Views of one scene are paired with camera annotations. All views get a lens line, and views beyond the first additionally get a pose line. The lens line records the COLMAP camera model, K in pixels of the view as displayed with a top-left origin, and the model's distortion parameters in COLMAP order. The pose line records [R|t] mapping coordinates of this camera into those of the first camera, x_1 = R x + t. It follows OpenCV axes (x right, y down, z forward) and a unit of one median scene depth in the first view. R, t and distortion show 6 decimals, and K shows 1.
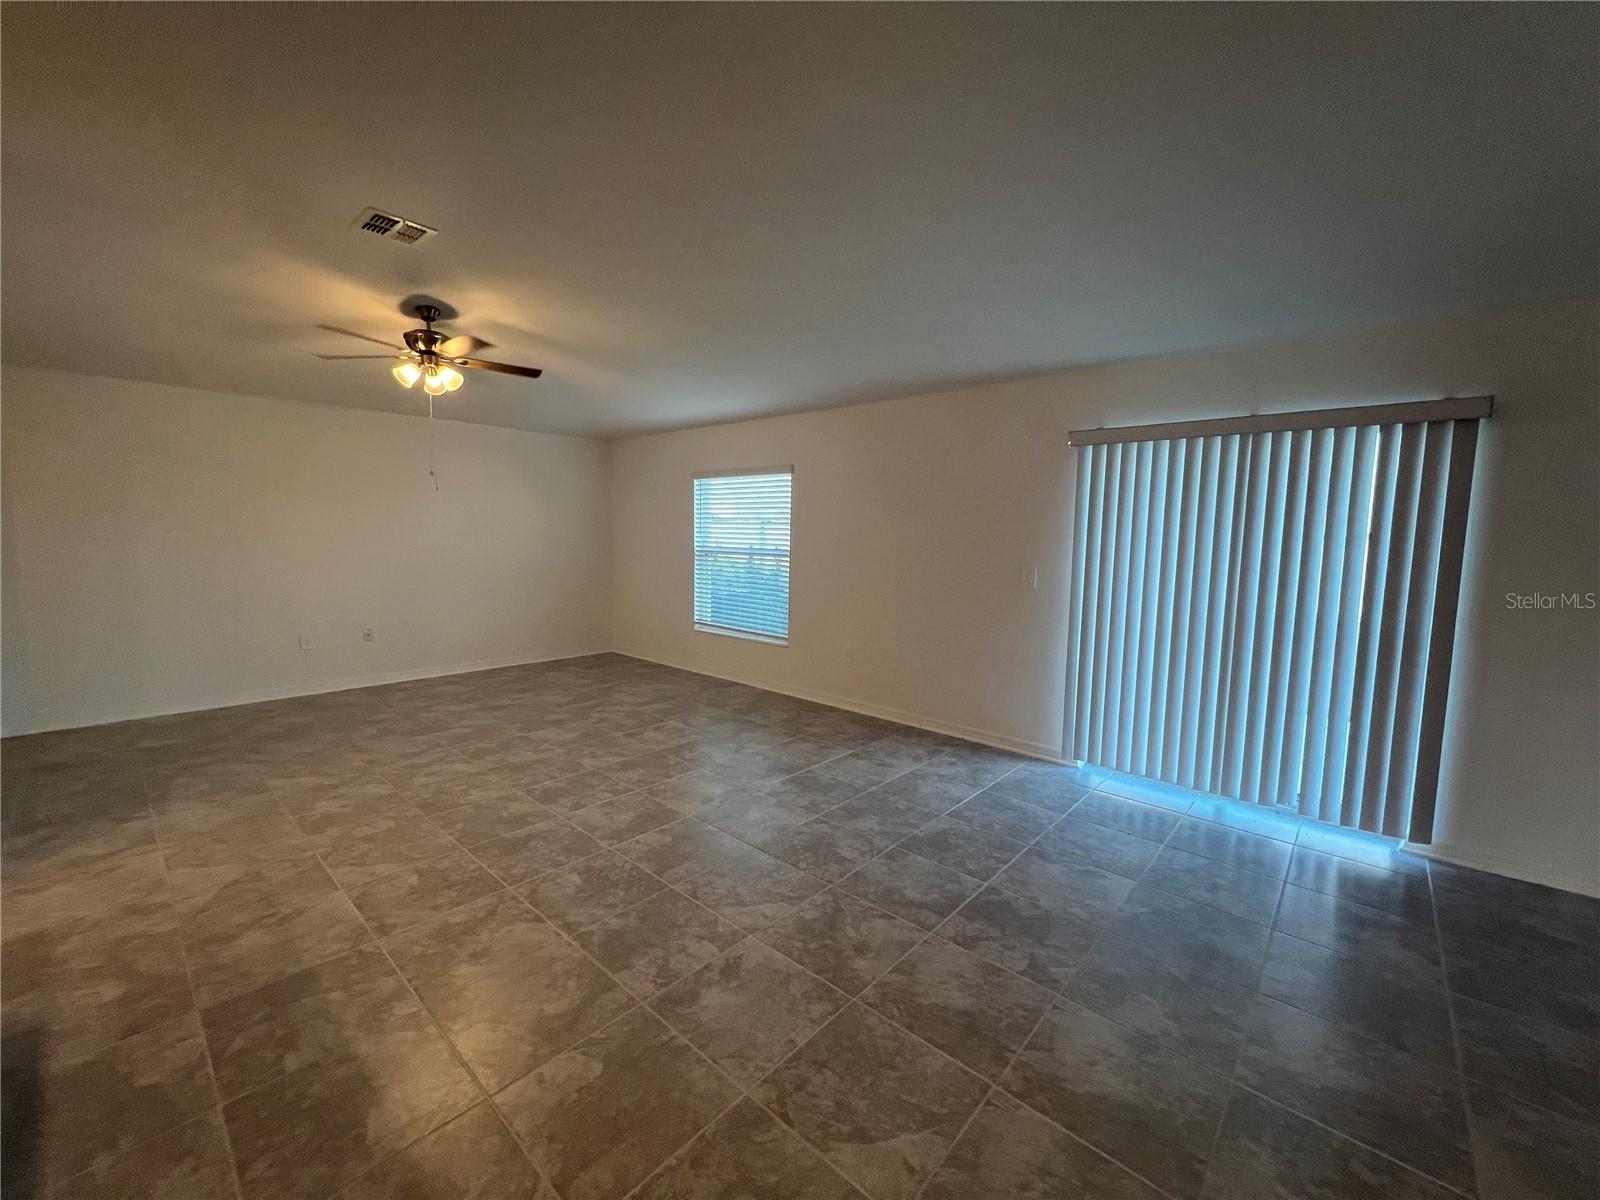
lens RADIAL K [[640.4, 0, 795.4], [0, 640.4, 596.1], [0, 0, 1]] dist [0.000163, 0.000057]
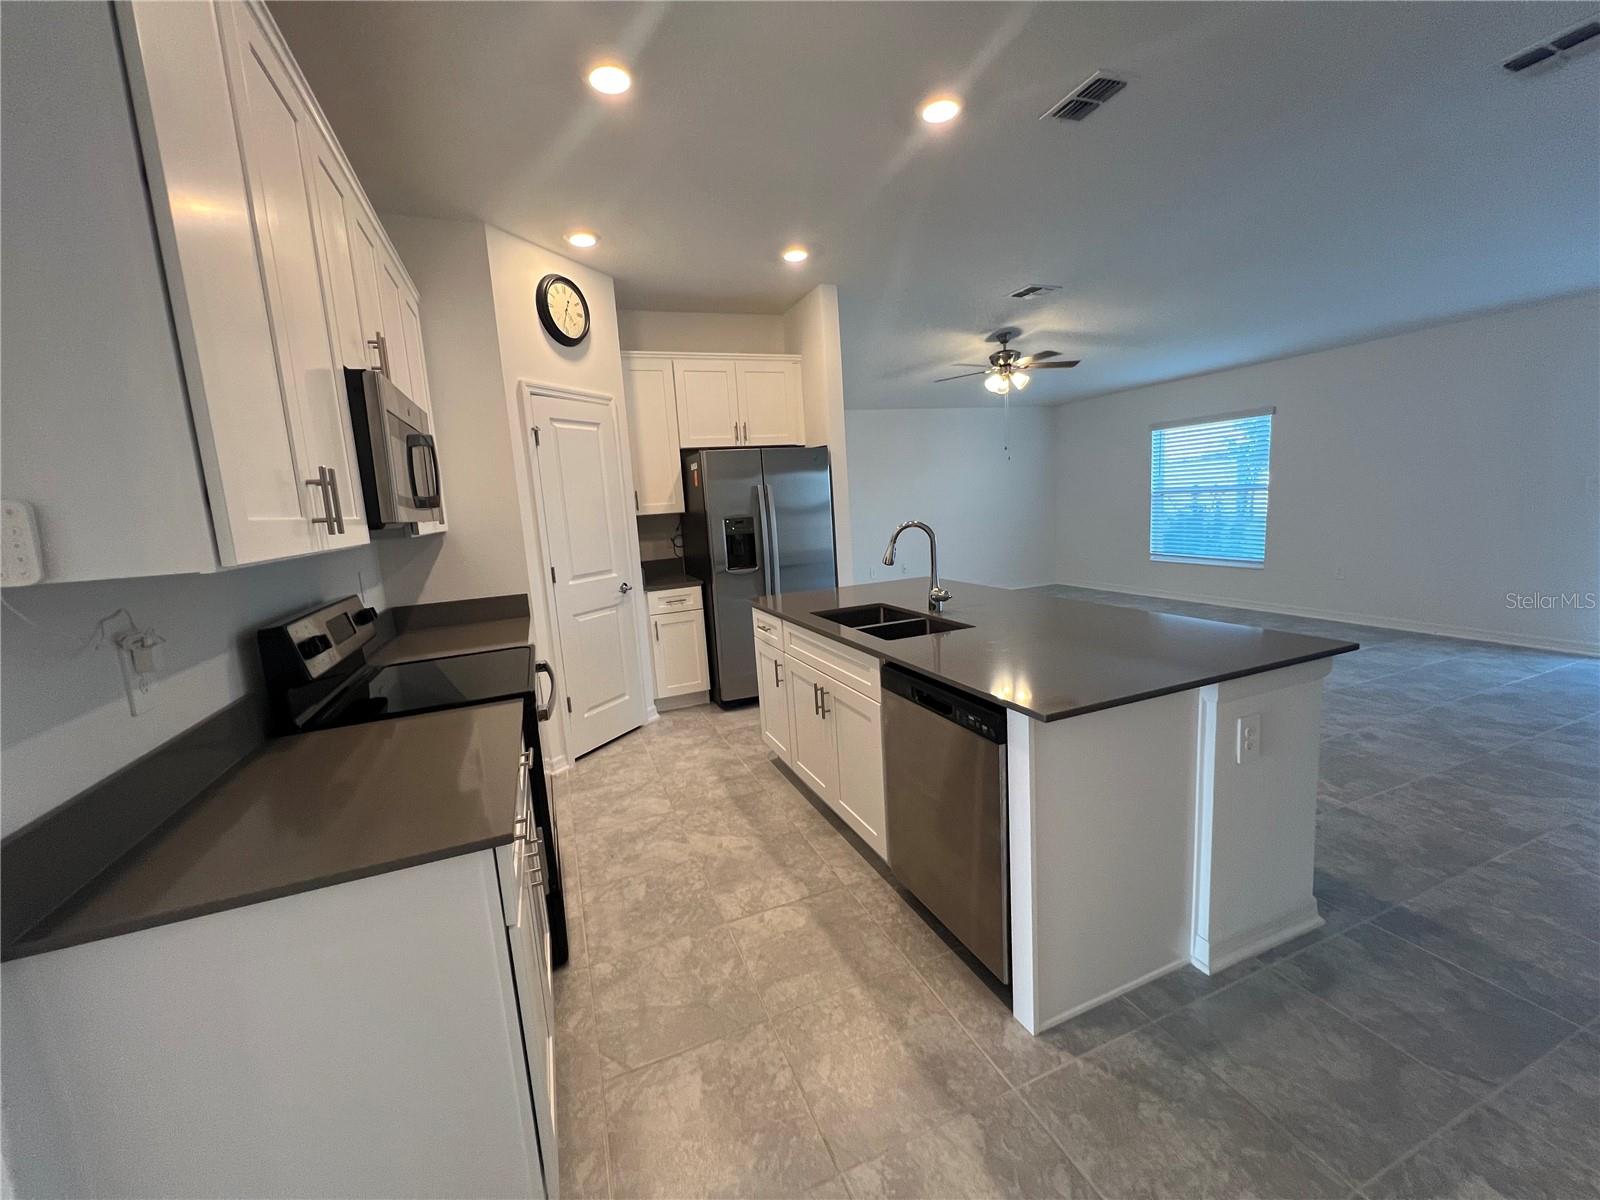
lens RADIAL K [[640.4, 0, 795.4], [0, 640.4, 596.1], [0, 0, 1]] dist [0.000163, 0.000057]
pose [[0.894628, -0.009279, -0.446716, -0.399373], [0.036715, 0.997930, 0.052800, 0.058077], [0.445301, -0.063638, 0.893117, -0.626024]]
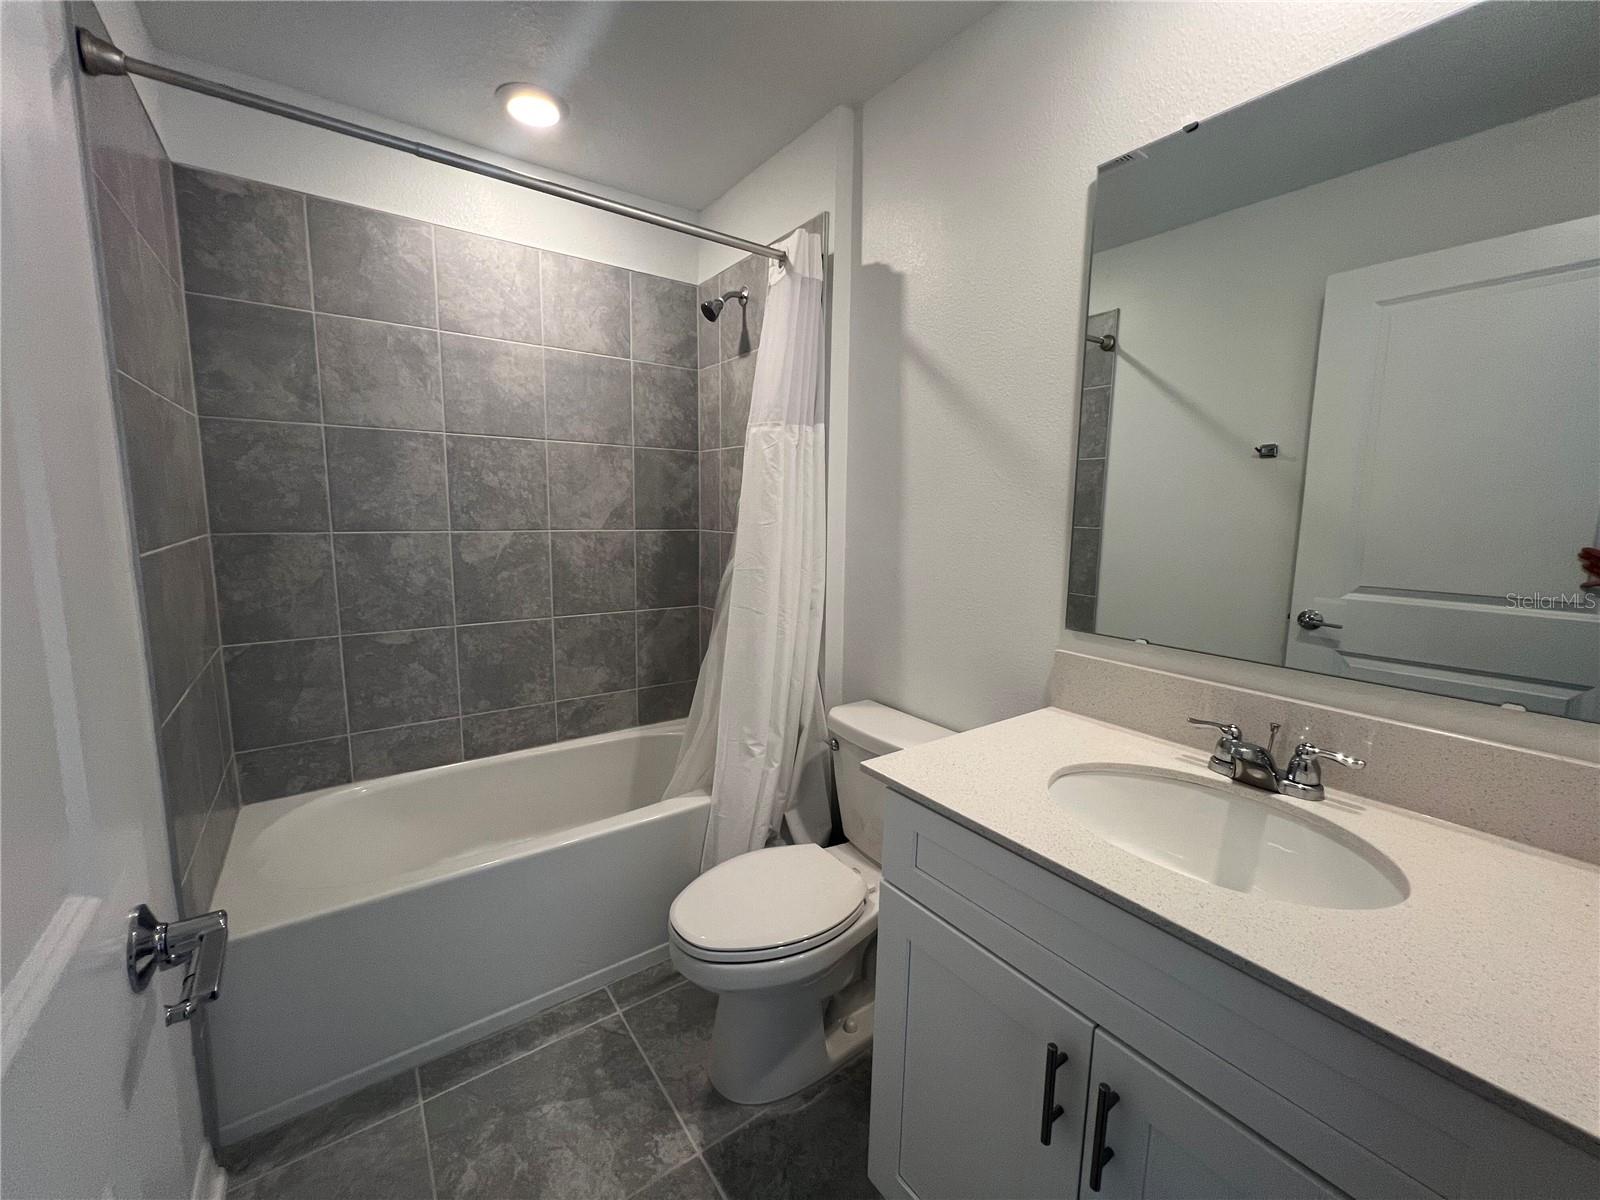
lens RADIAL K [[640.4, 0, 795.4], [0, 640.4, 596.1], [0, 0, 1]] dist [0.000163, 0.000057]
pose [[-0.976943, -0.061424, 0.204475, -0.942067], [-0.012792, 0.972840, 0.231125, 0.010954], [-0.213118, 0.223180, -0.951195, 0.061096]]
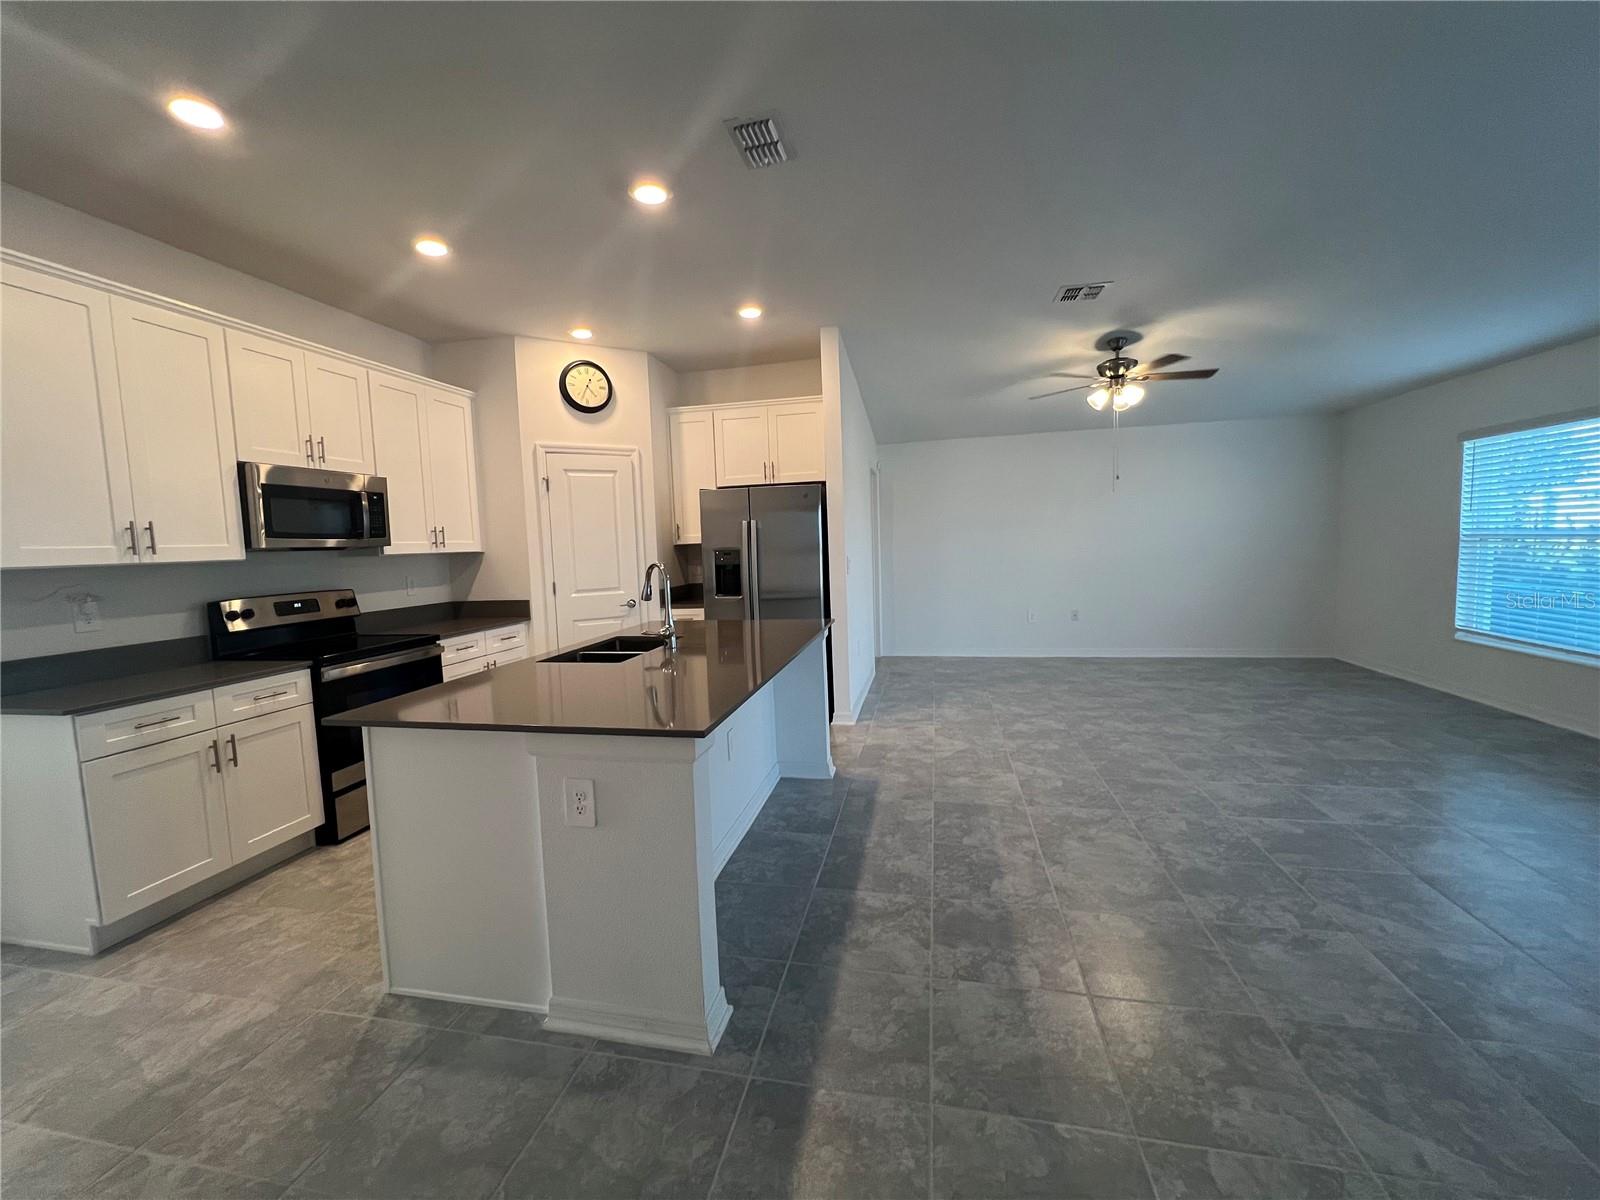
lens RADIAL K [[640.4, 0, 795.4], [0, 640.4, 596.1], [0, 0, 1]] dist [0.000163, 0.000057]
pose [[0.496166, 0.038955, -0.867354, 0.209593], [-0.041057, 0.998928, 0.021378, 0.032453], [0.867257, 0.025004, 0.497233, -0.119710]]
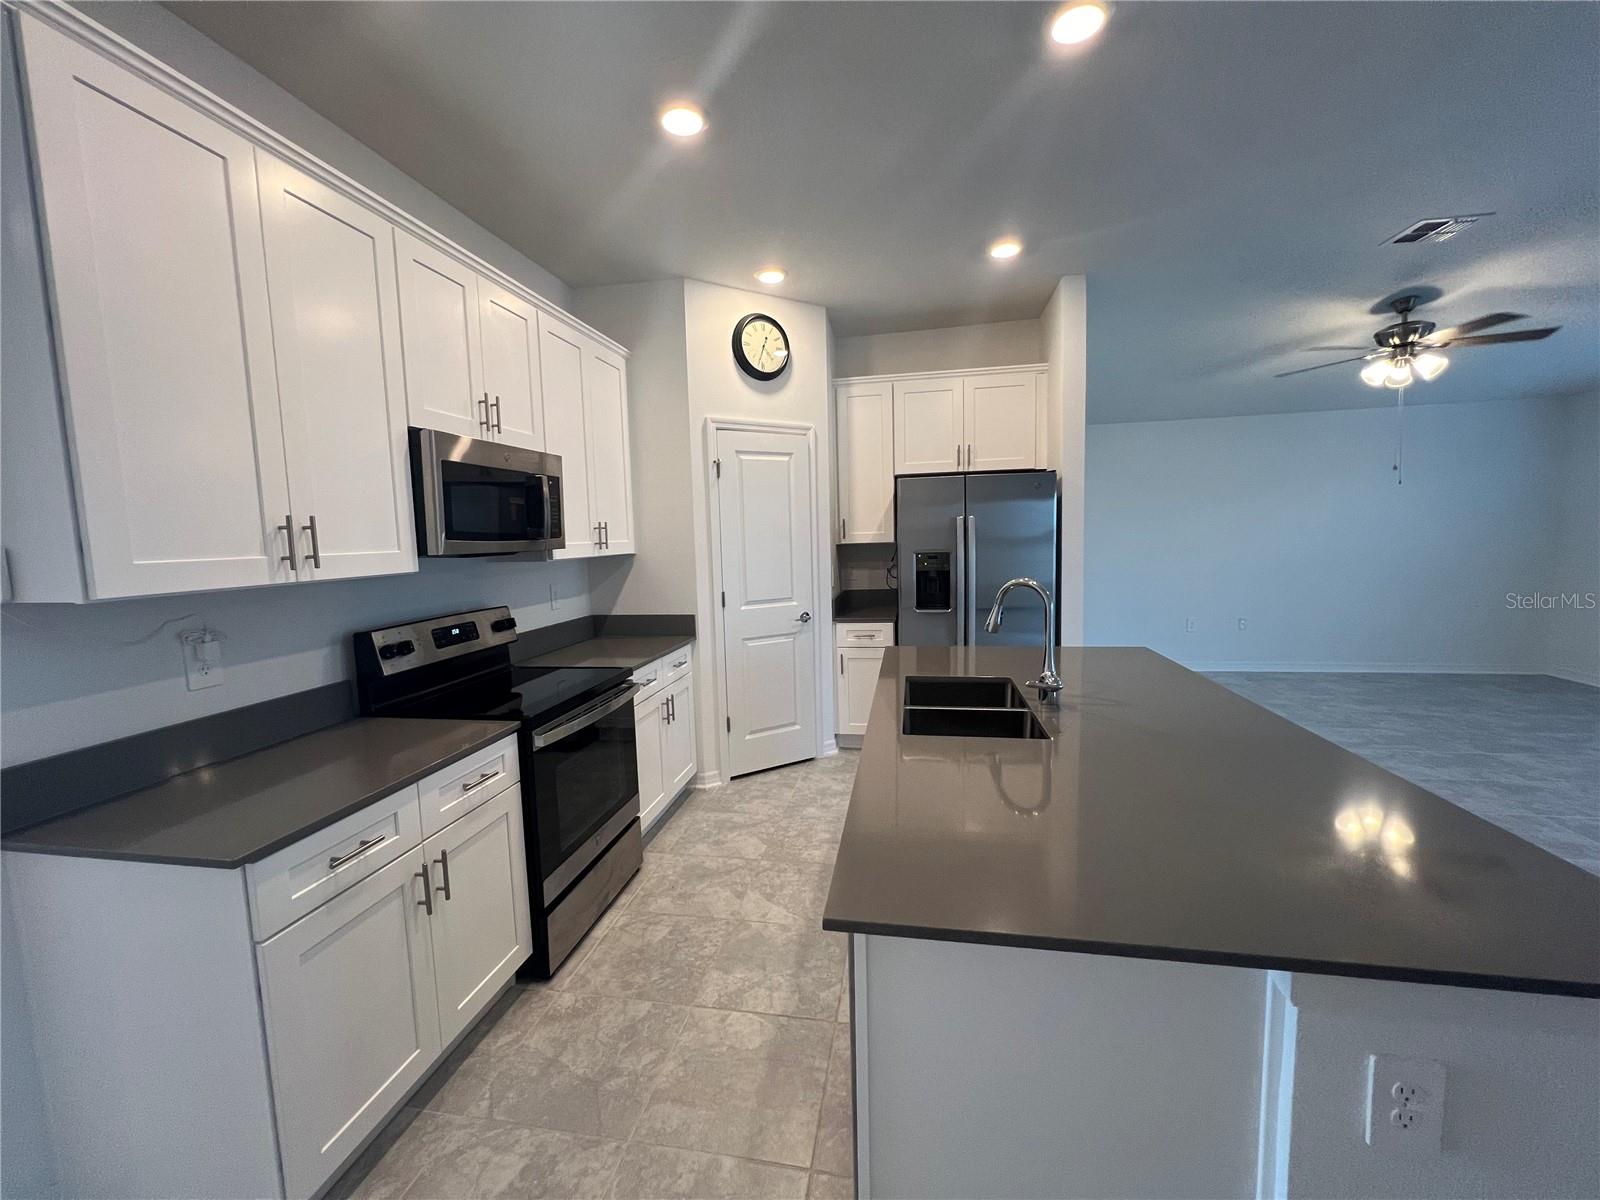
lens RADIAL K [[640.4, 0, 795.4], [0, 640.4, 596.1], [0, 0, 1]] dist [0.000163, 0.000057]
pose [[0.520876, 0.051148, -0.852099, -0.225838], [-0.045792, 0.998440, 0.031940, 0.019792], [0.852403, 0.022383, 0.522406, -0.345031]]
